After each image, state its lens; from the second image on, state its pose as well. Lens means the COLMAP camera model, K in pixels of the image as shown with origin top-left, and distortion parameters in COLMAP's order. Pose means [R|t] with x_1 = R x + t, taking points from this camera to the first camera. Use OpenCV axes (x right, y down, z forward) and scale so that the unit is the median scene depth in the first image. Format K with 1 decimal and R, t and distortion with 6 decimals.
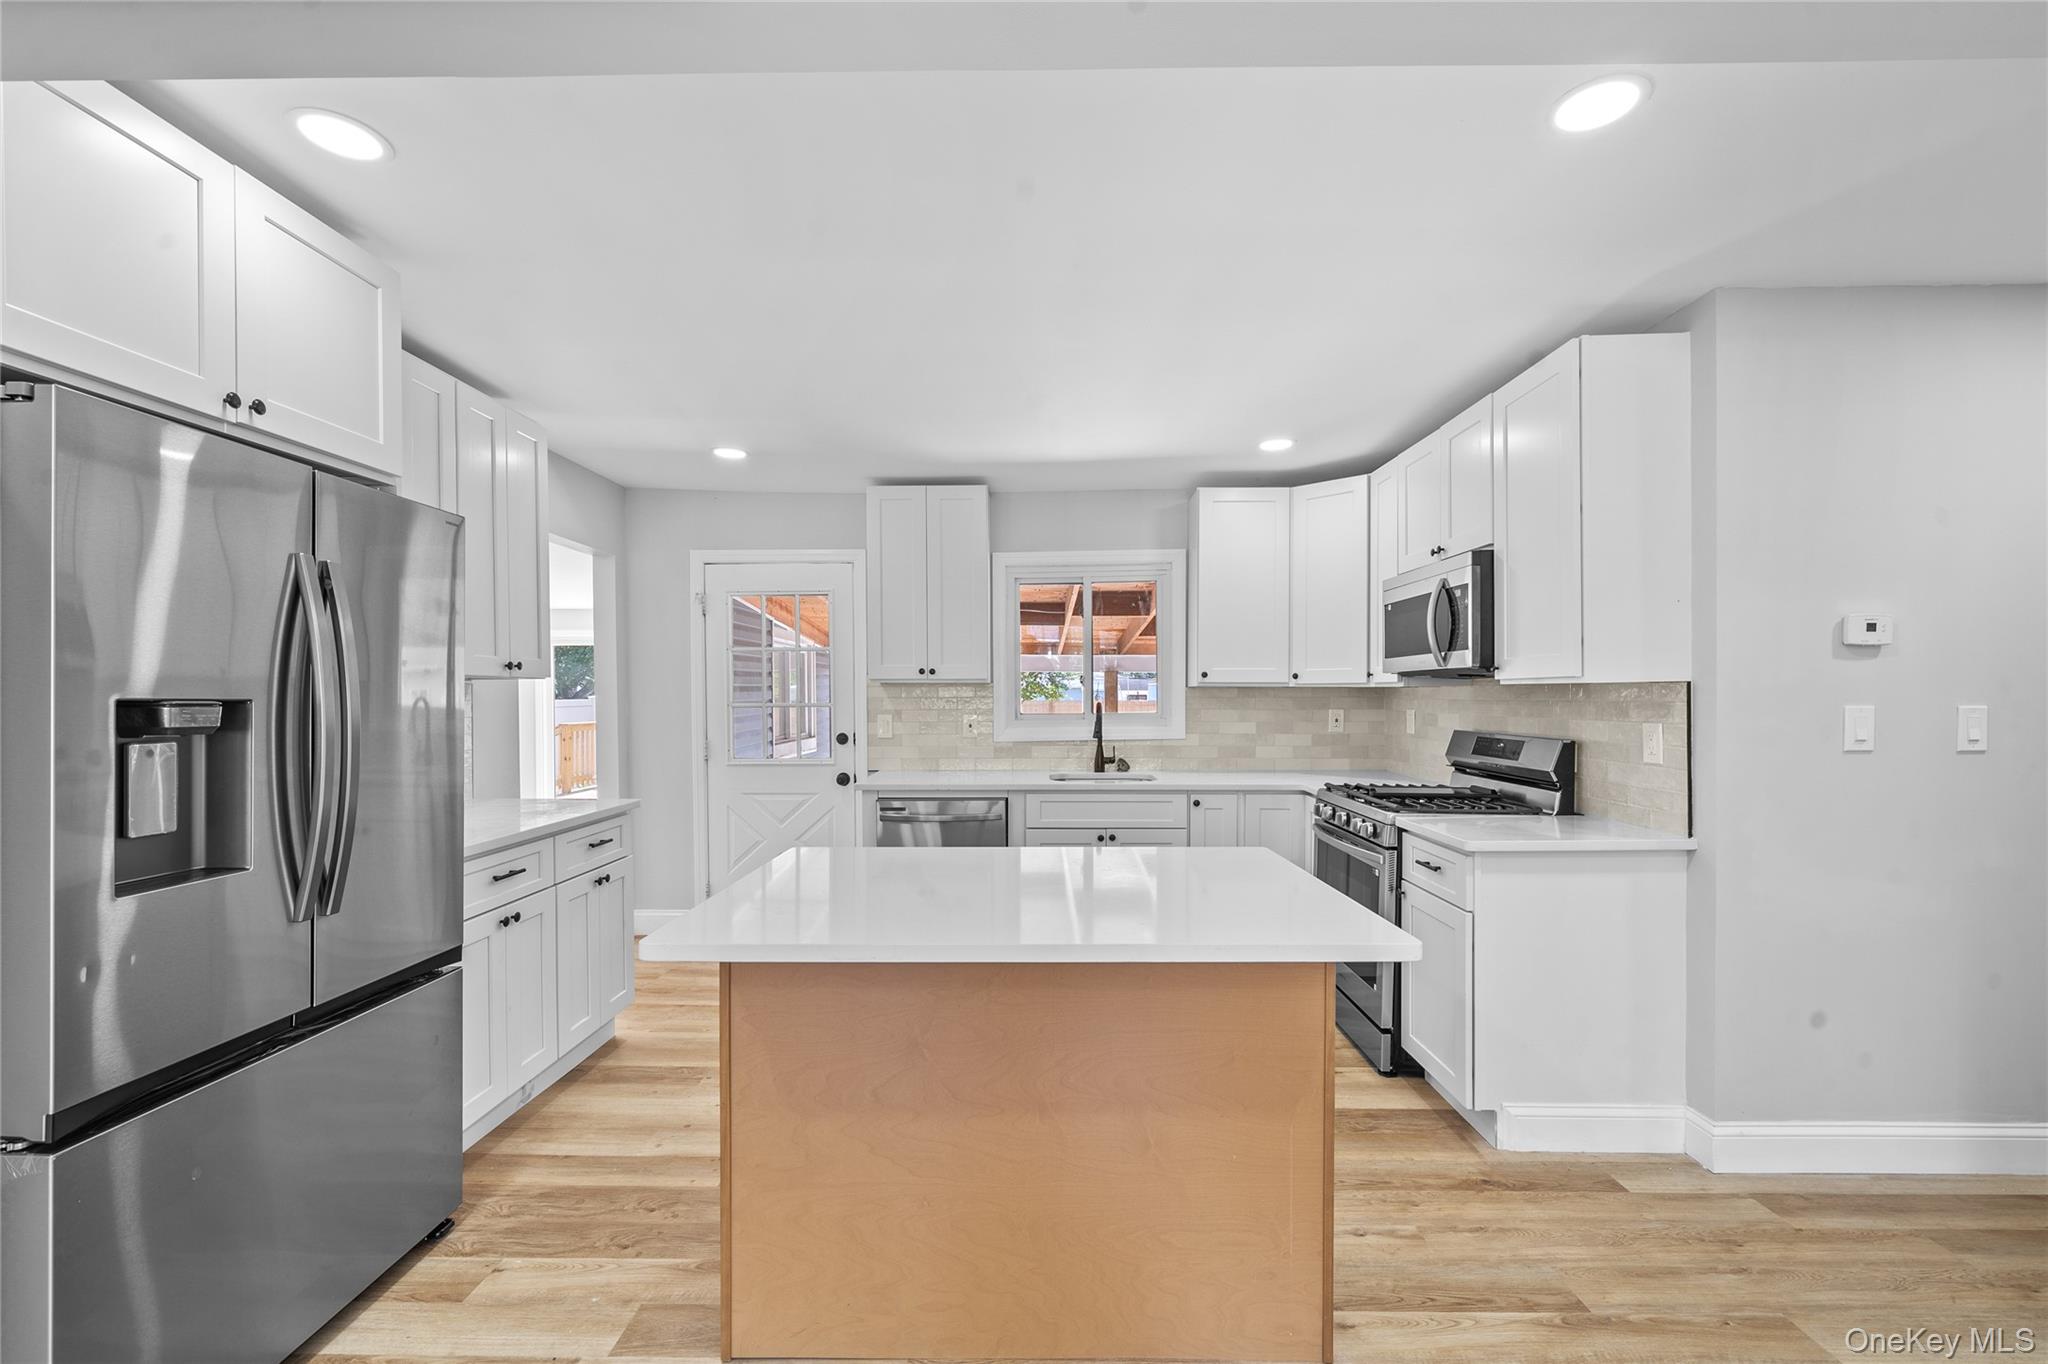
lens RADIAL K [[861.4, 0, 1022.3], [0, 861.4, 706.7], [0, 0, 1]] dist [-0.002047, -0.000138]
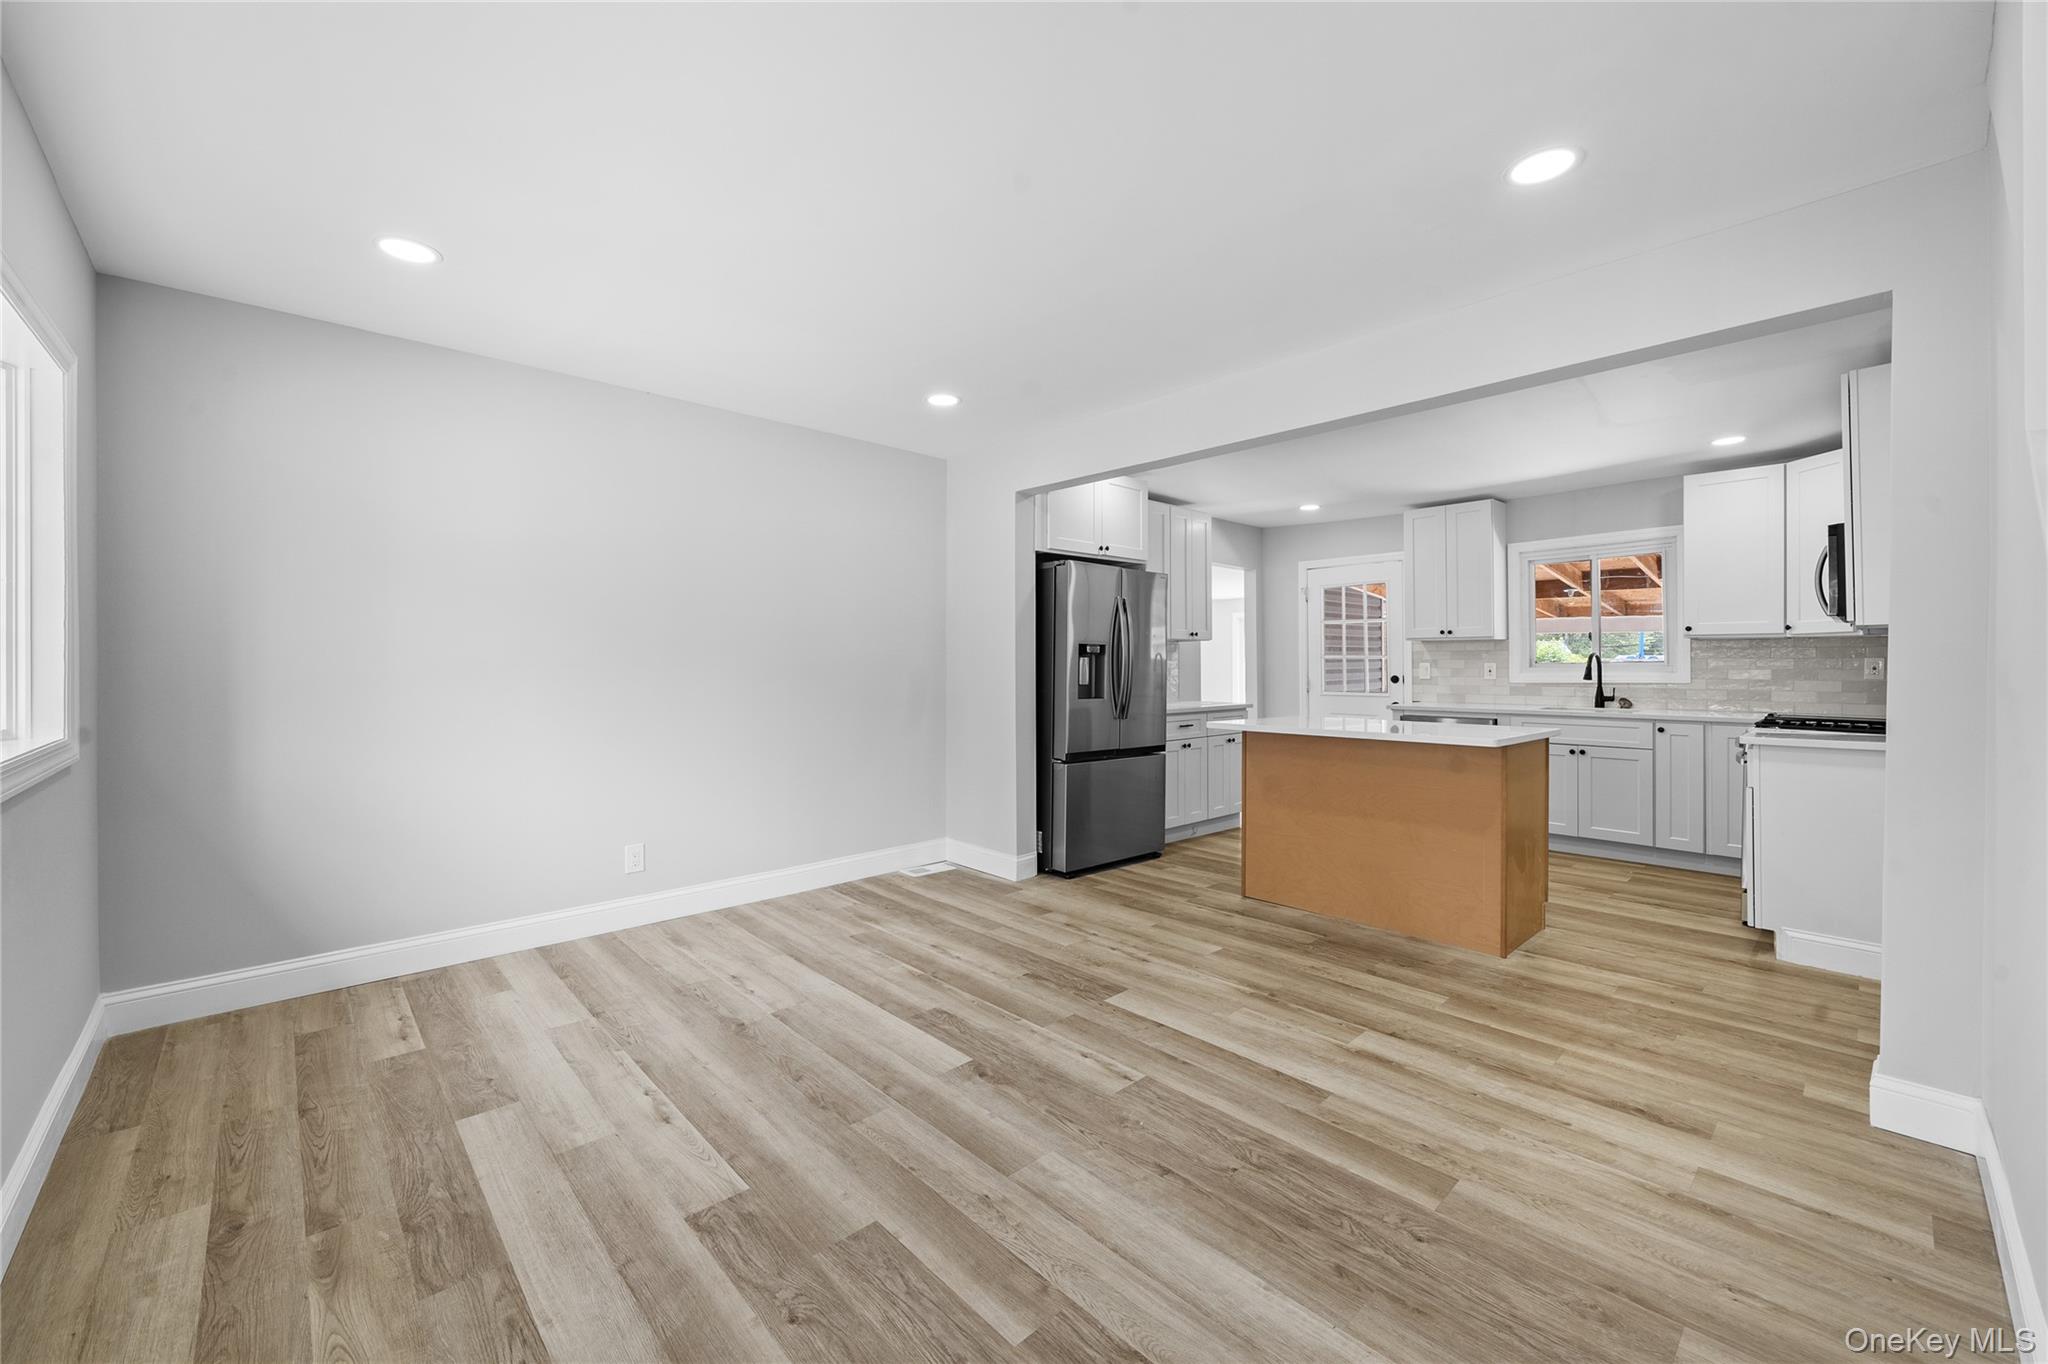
lens RADIAL K [[810.3, 0, 1013.2], [0, 810.3, 663.6], [0, 0, 1]] dist [-0.002685, -0.000469]
pose [[0.690232, 0.000051, -0.723588, 0.389576], [-0.011413, 0.999876, -0.010817, 0.036590], [0.723498, 0.015724, 0.690147, -0.494682]]
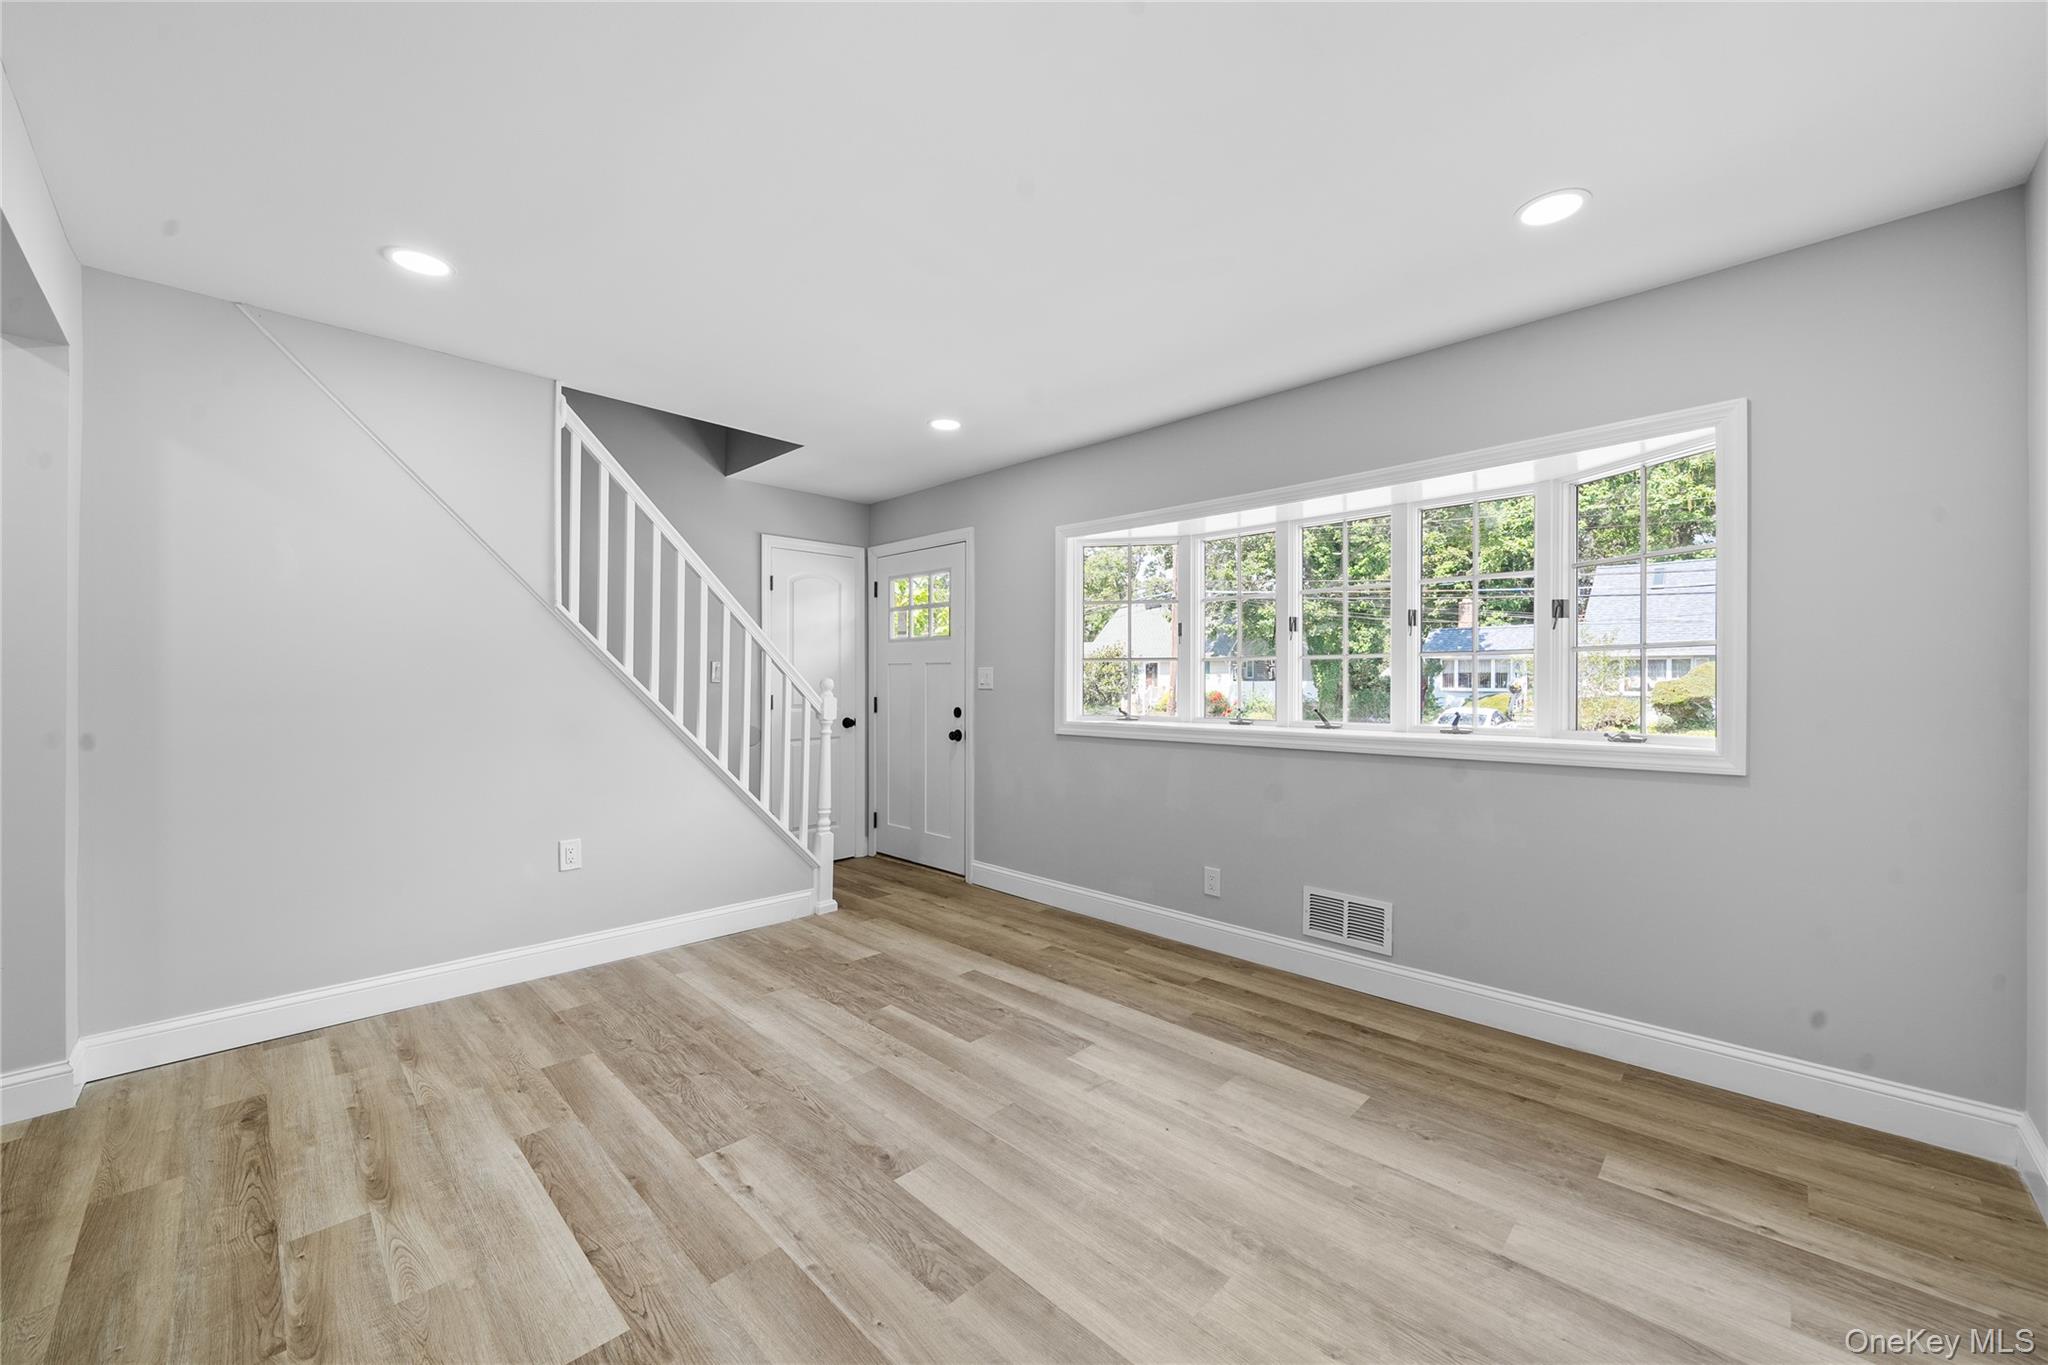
lens RADIAL K [[778.5, 0, 1018.7], [0, 778.5, 674.6], [0, 0, 1]] dist [-0.005689, -0.000096]
pose [[-0.724286, 0.004104, 0.689488, -0.427029], [0.009749, 0.999943, 0.004290, 0.023478], [-0.689431, 0.009829, -0.724284, 0.173725]]
